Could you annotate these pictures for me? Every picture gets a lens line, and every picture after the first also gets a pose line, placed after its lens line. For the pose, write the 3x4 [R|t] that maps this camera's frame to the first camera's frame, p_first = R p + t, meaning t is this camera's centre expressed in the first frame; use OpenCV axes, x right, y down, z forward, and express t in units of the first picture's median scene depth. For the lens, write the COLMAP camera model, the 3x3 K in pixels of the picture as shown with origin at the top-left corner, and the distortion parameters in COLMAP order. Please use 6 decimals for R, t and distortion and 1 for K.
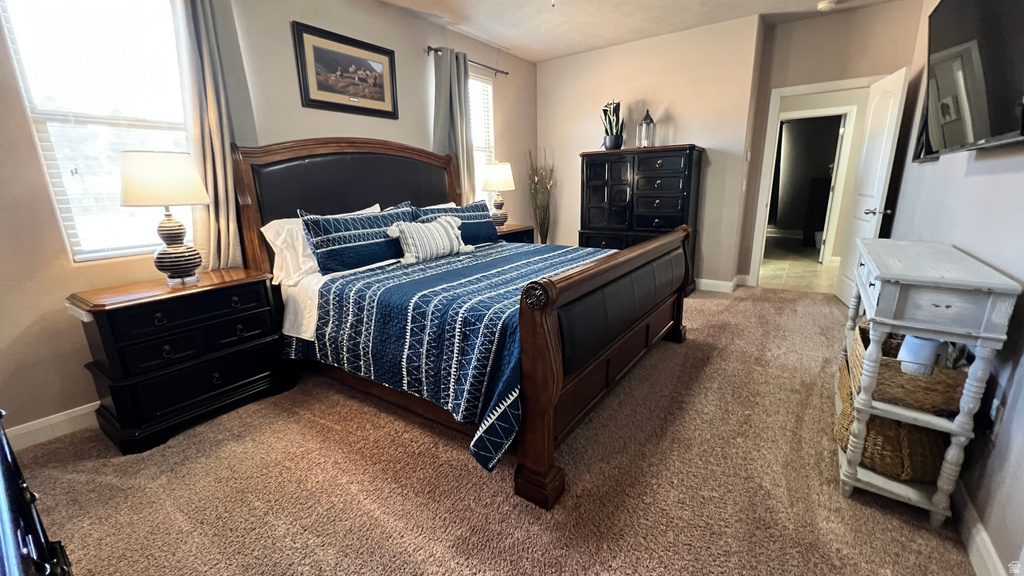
lens RADIAL K [[410.9, 0, 512.0], [0, 410.9, 288.0], [0, 0, 1]] dist [-0.000722, 0.000014]
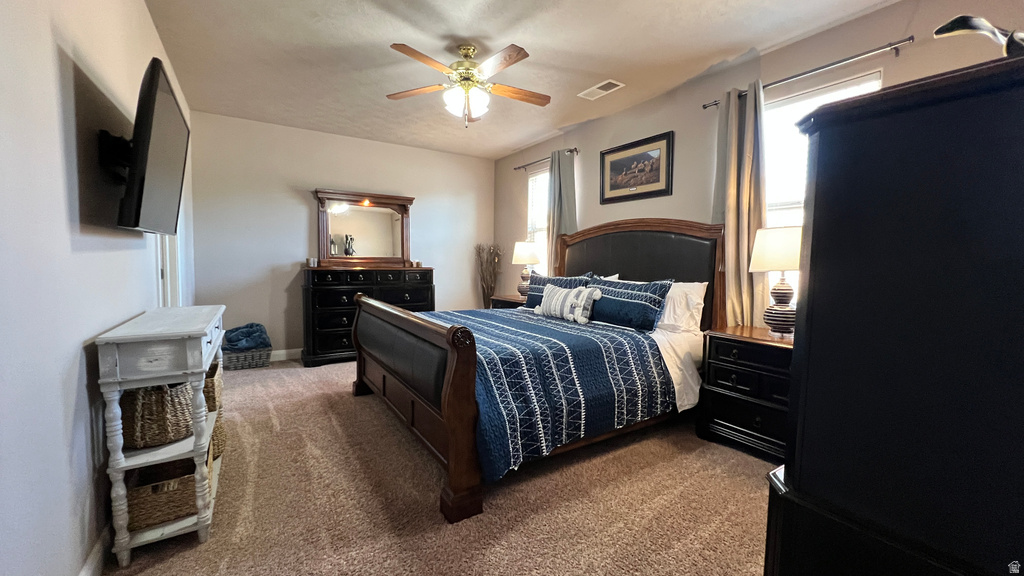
lens RADIAL K [[410.9, 0, 512.0], [0, 410.9, 288.0], [0, 0, 1]] dist [-0.000722, 0.000014]
pose [[-0.374045, 0.095017, -0.922530, 0.862745], [-0.226205, 0.955347, 0.190113, -0.317006], [0.899401, 0.279792, -0.335849, 1.123922]]
